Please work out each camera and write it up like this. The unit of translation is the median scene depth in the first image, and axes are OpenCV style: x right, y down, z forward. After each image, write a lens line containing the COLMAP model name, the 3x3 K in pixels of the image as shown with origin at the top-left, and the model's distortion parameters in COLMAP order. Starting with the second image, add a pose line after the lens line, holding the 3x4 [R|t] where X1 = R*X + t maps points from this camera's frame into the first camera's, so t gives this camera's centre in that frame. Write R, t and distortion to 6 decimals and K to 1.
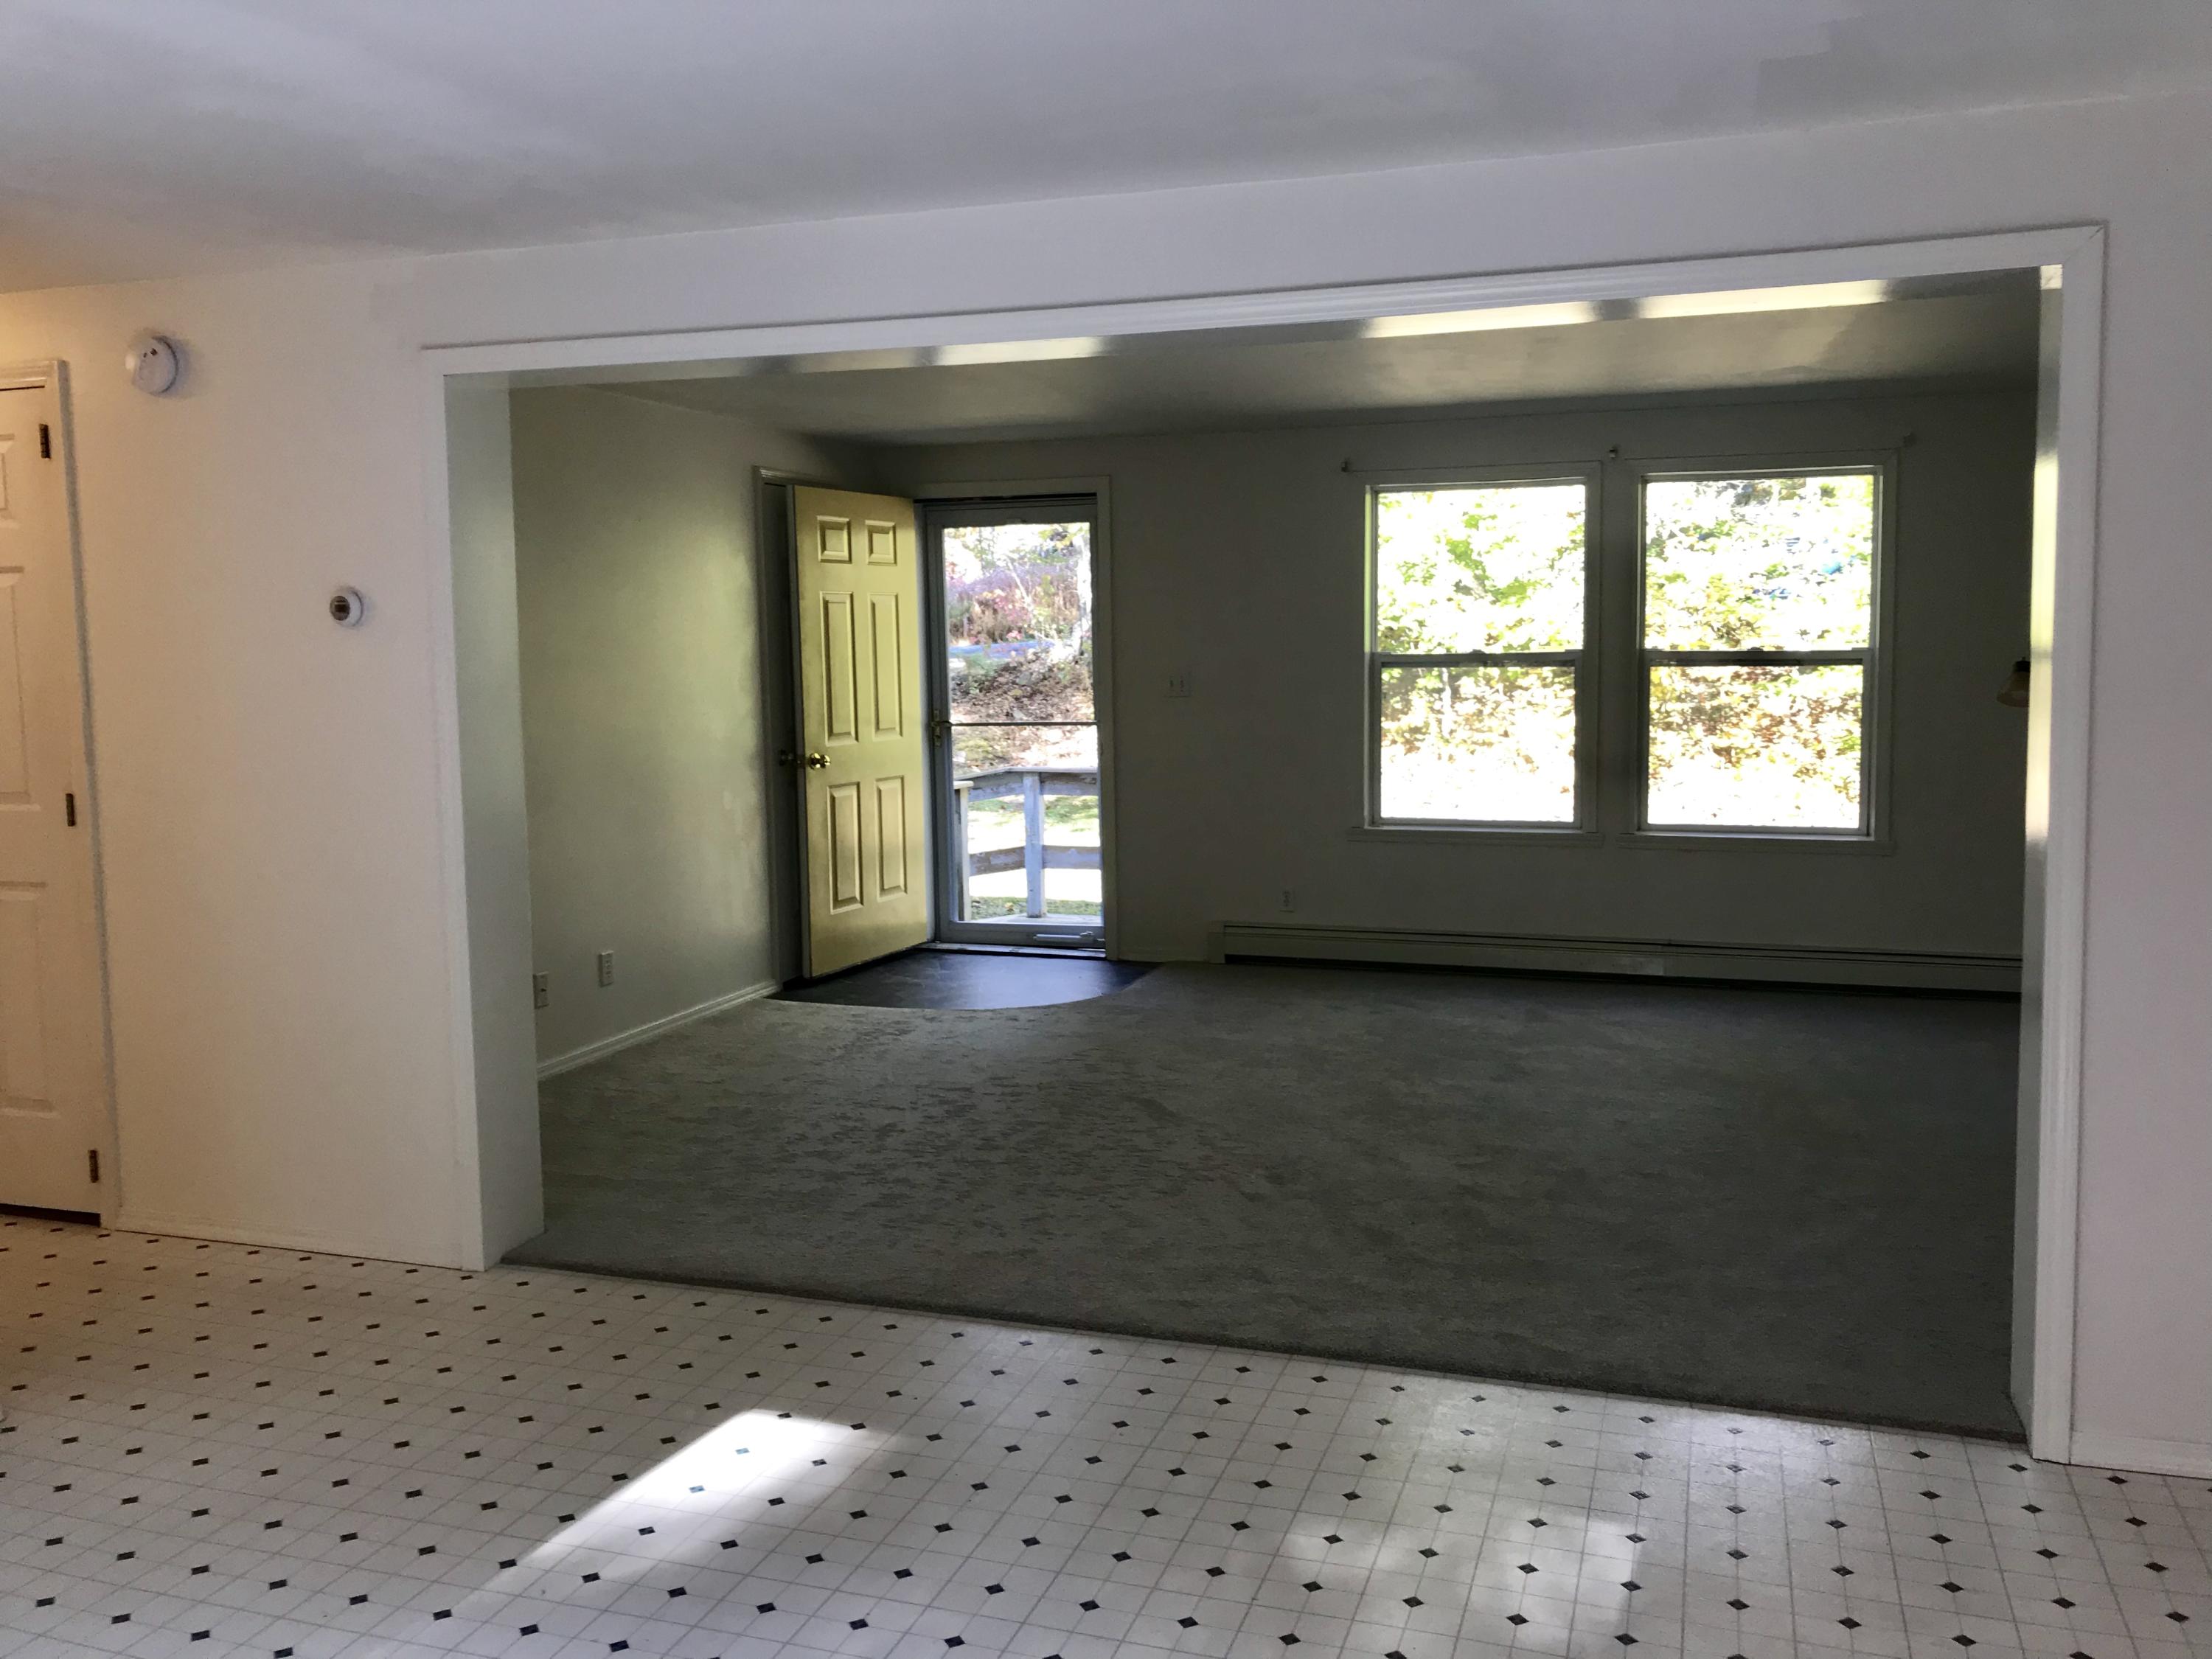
lens RADIAL K [[1885.9, 0, 1106.0], [0, 1885.9, 829.5], [0, 0, 1]] dist [0.049880, -0.013407]
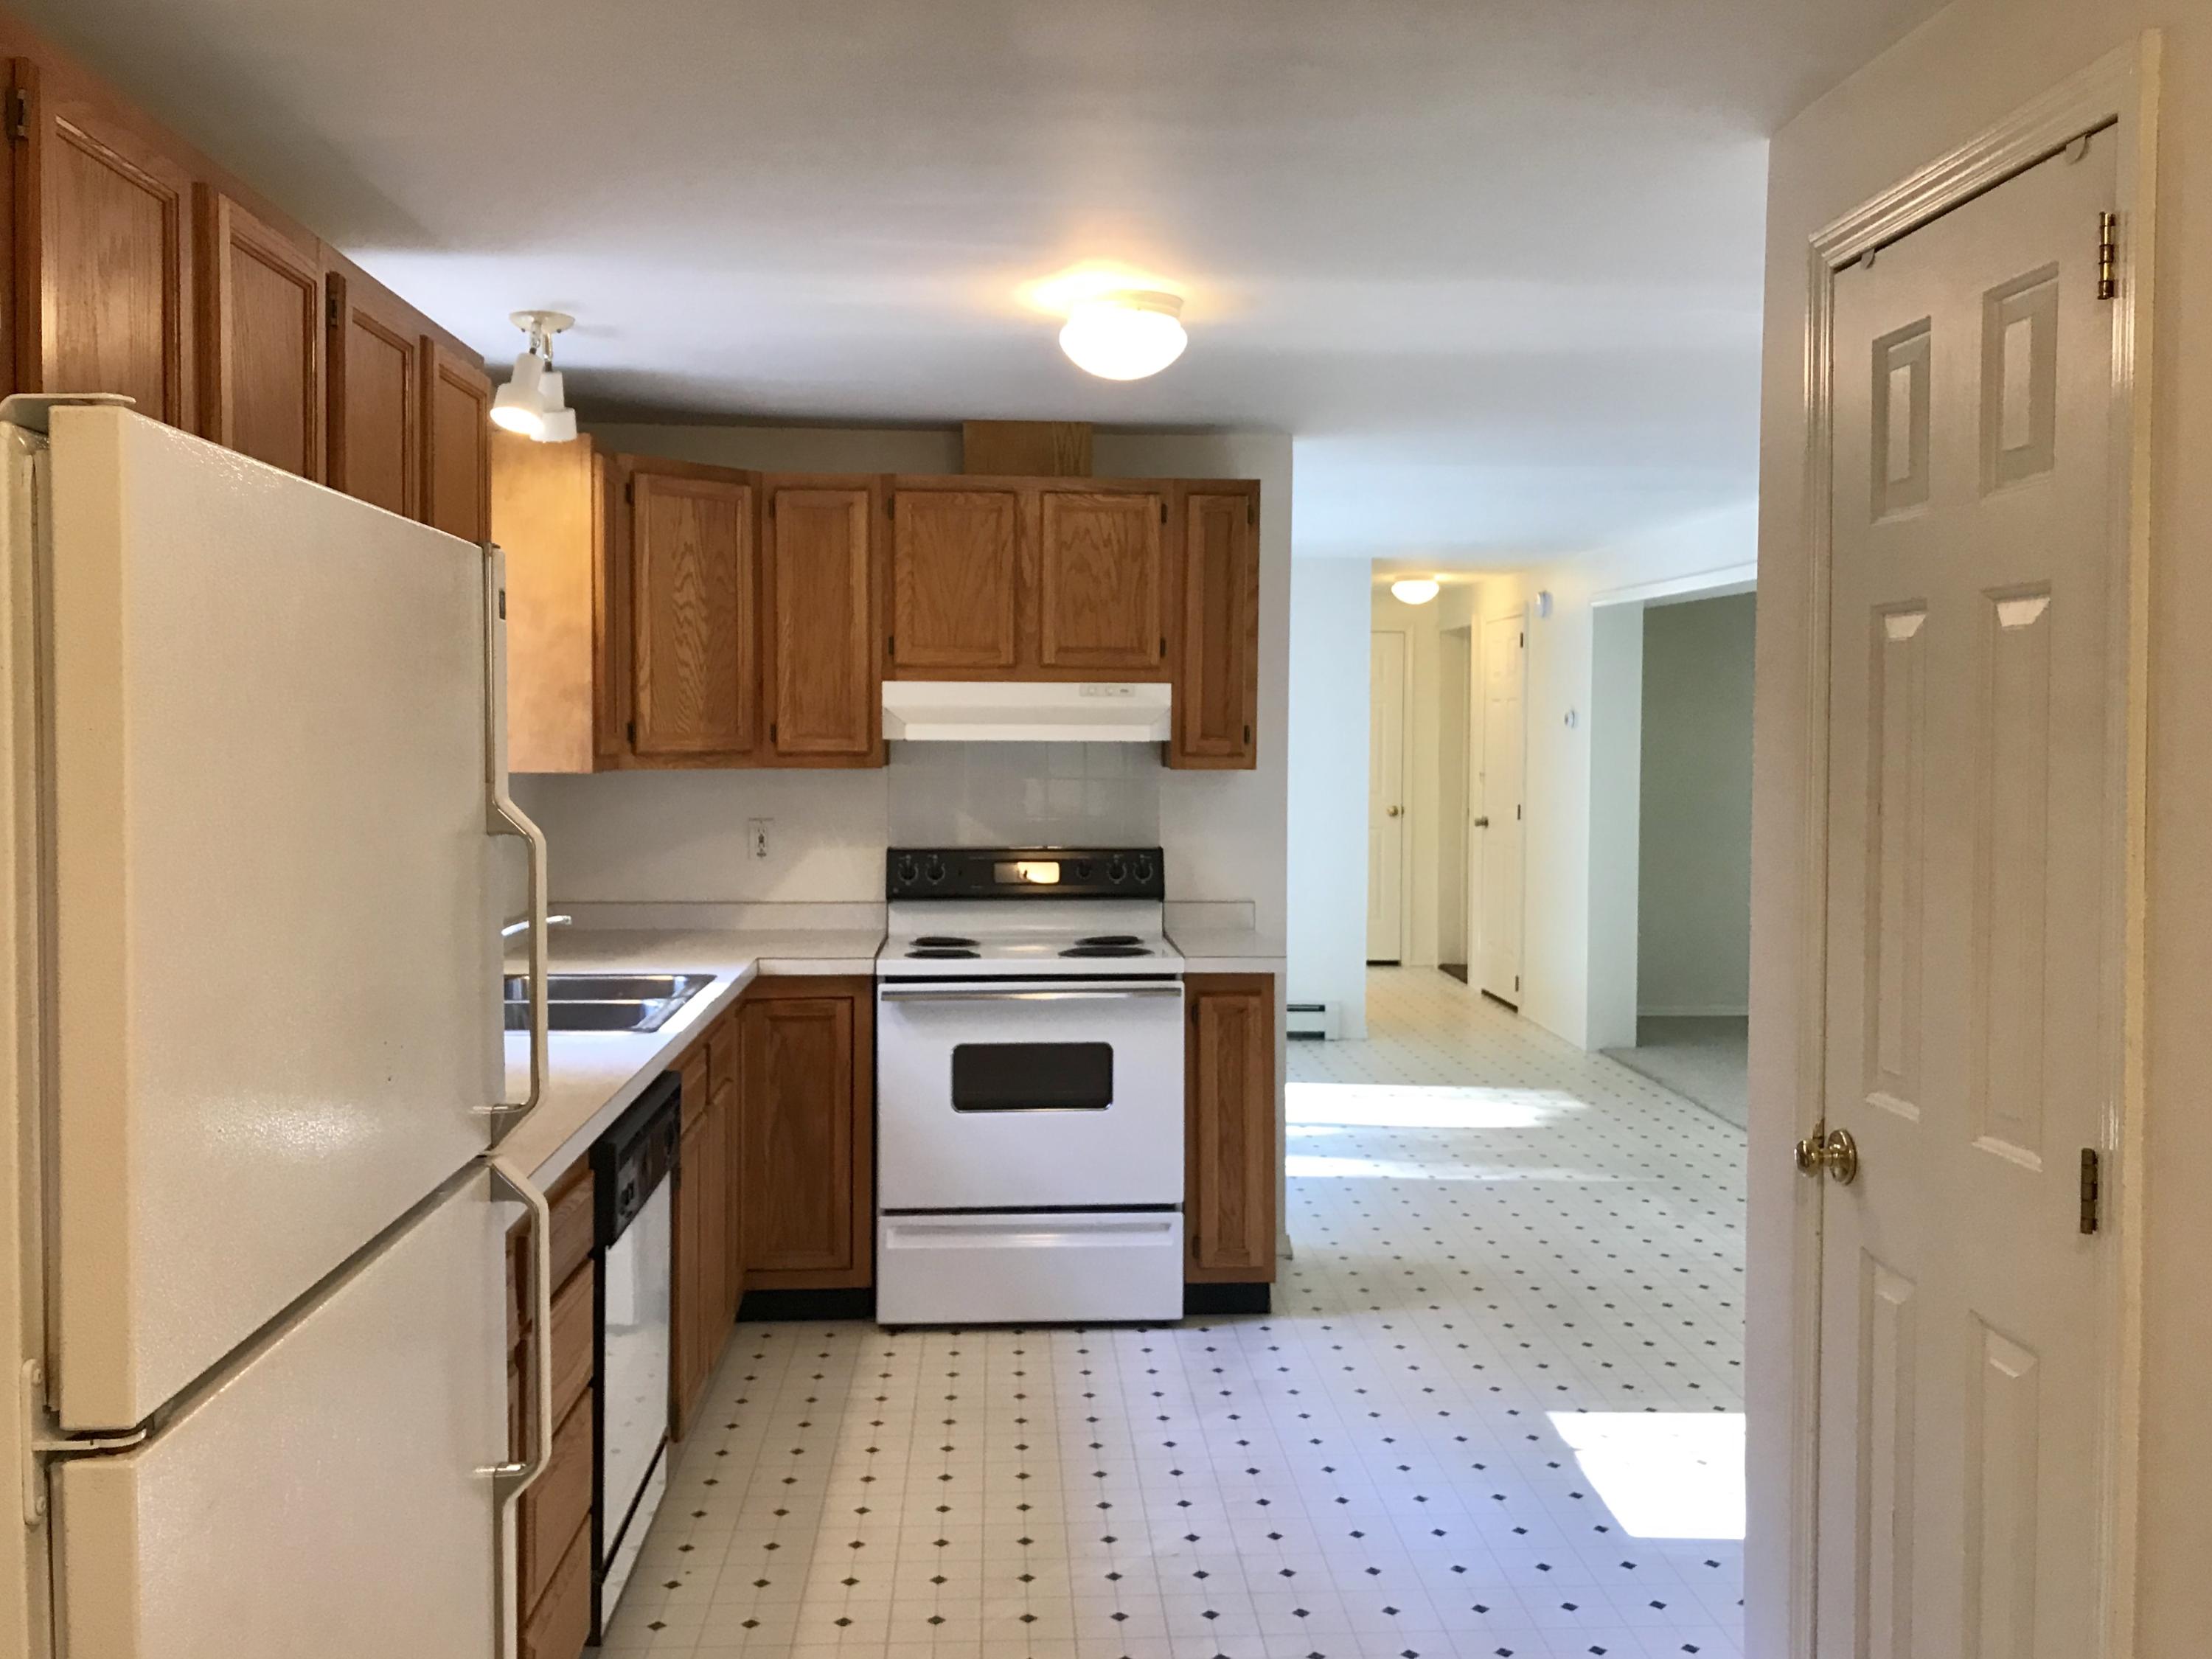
lens RADIAL K [[1885.9, 0, 1106.0], [0, 1885.9, 829.5], [0, 0, 1]] dist [0.049880, -0.013407]
pose [[0.373826, 0.066131, -0.925138, 1.084850], [-0.103919, 0.994161, 0.029073, -0.003526], [0.921659, 0.085272, 0.378515, -0.189743]]
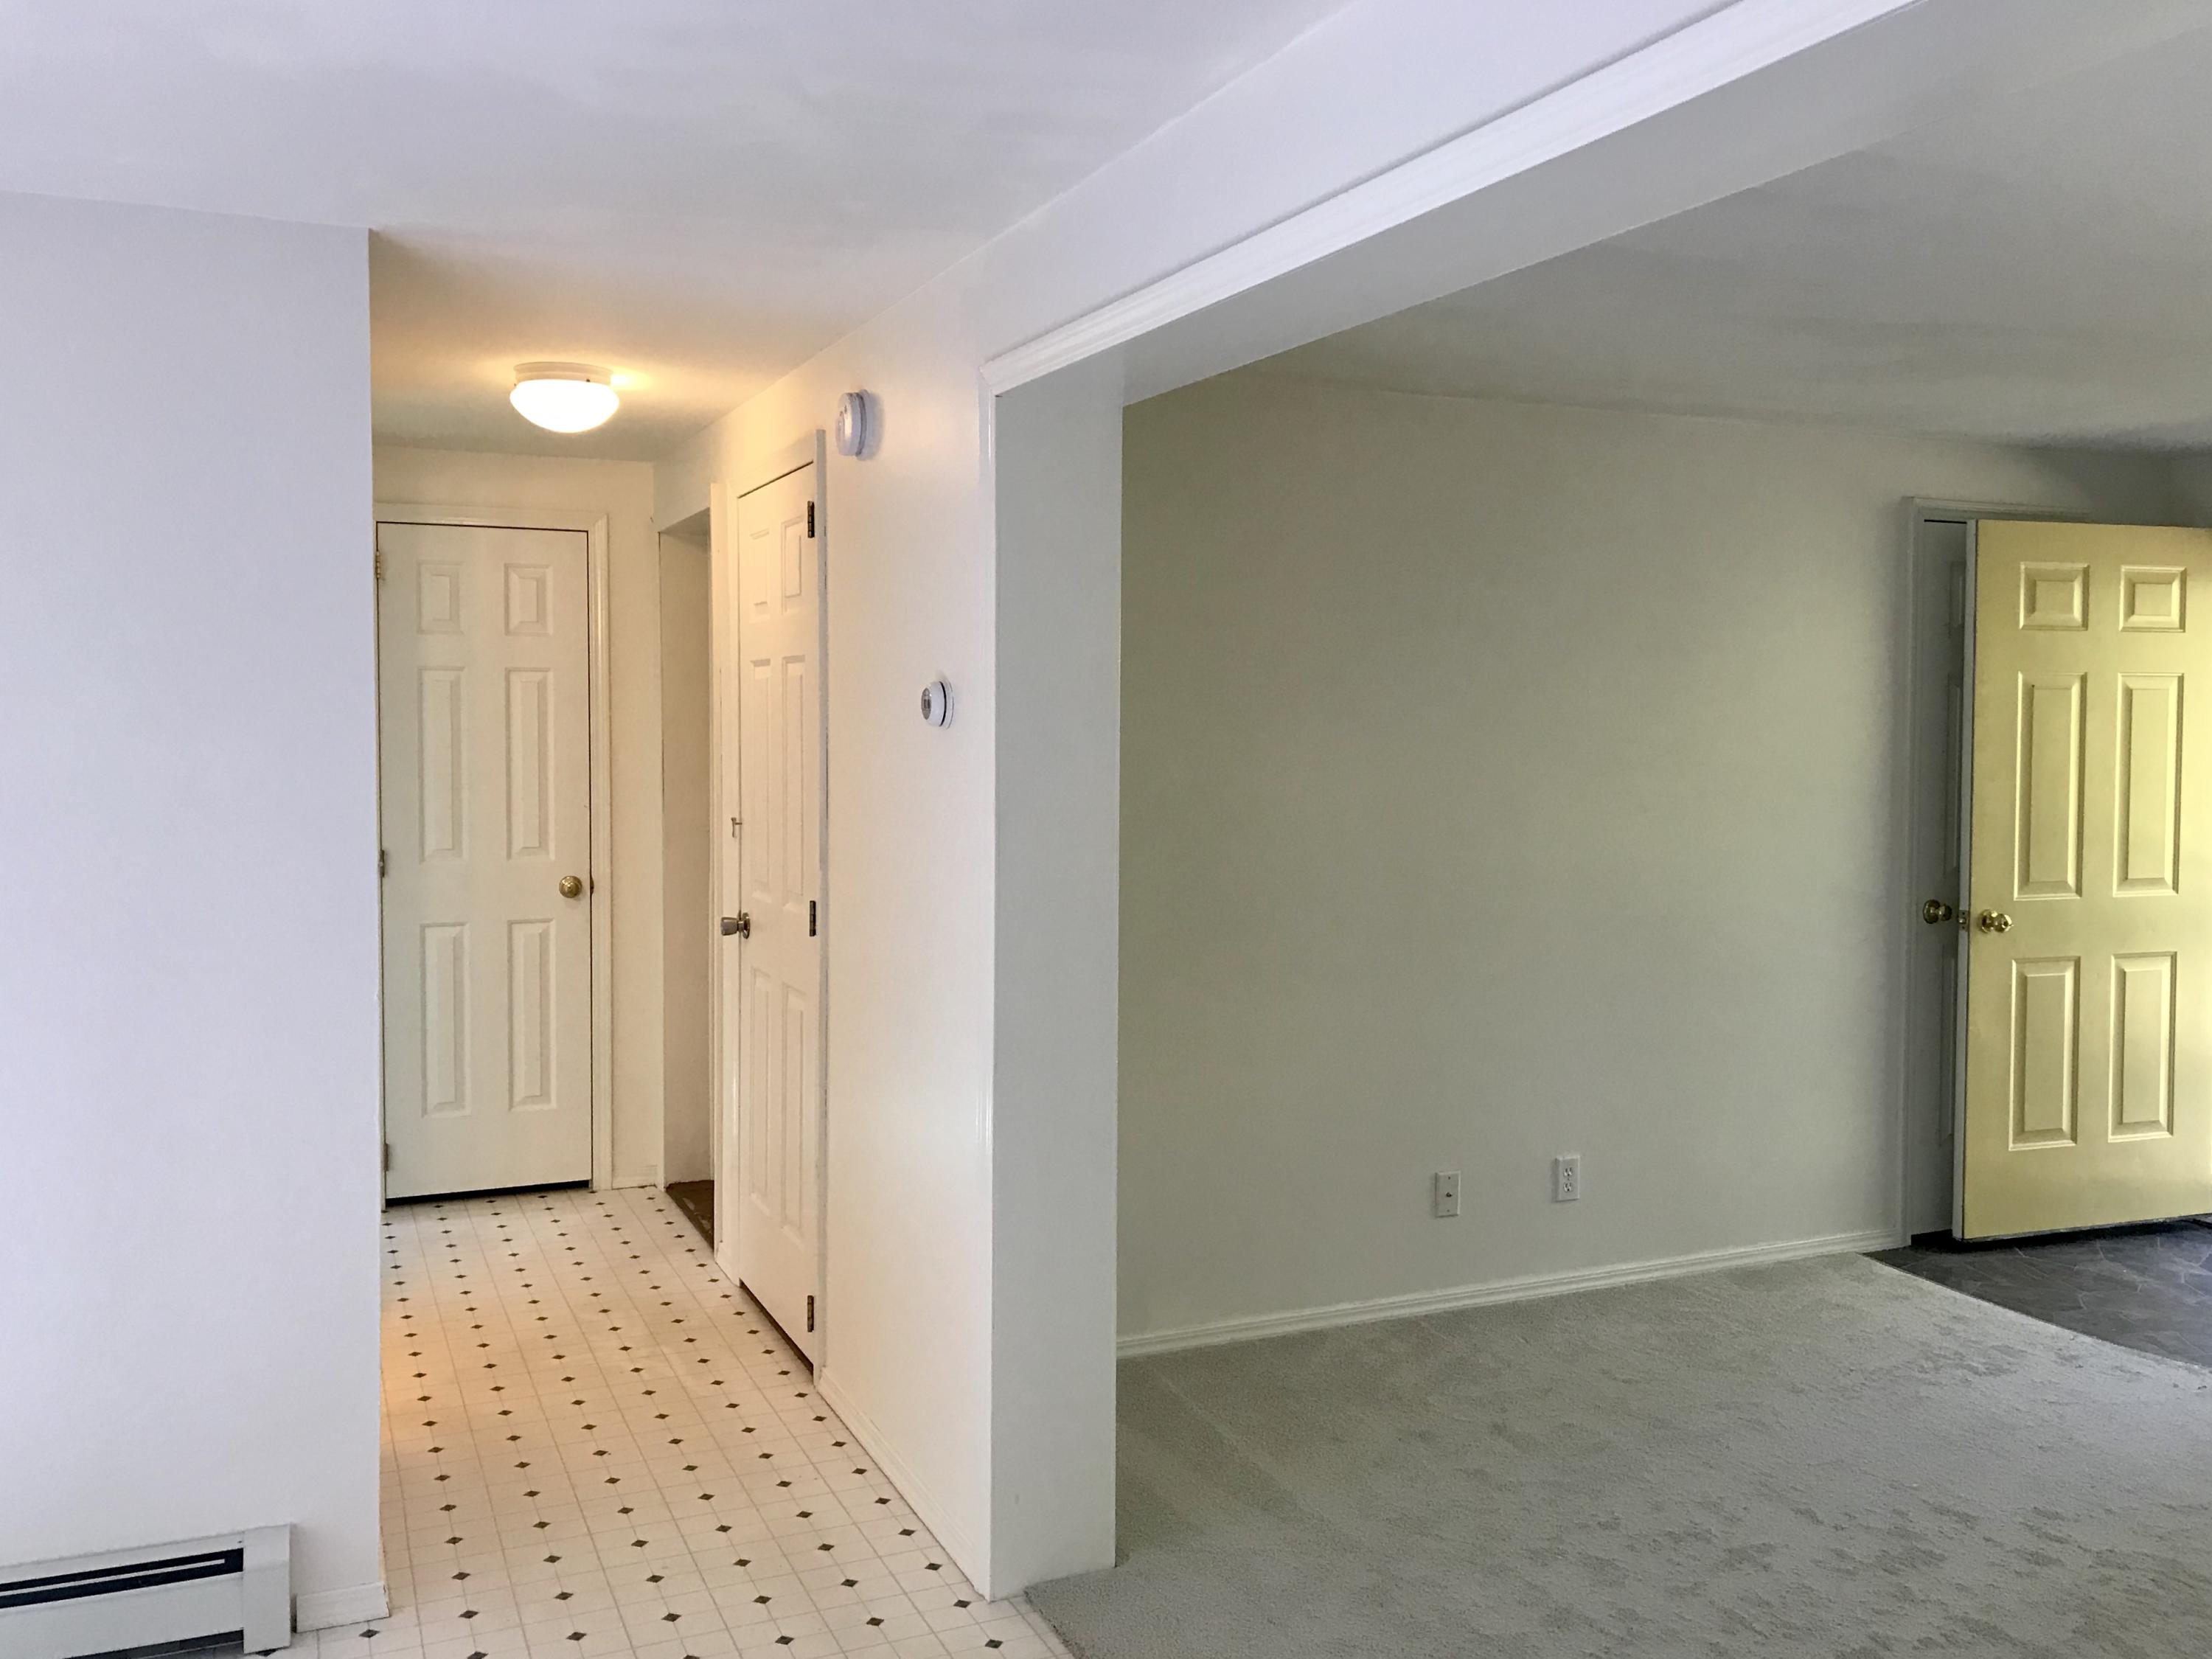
lens RADIAL K [[1885.9, 0, 1106.0], [0, 1885.9, 829.5], [0, 0, 1]] dist [0.049880, -0.013407]
pose [[0.678407, 0.060590, -0.732183, 0.187025], [-0.091127, 0.995837, -0.002026, -0.056553], [0.729013, 0.068096, 0.681104, 0.427594]]
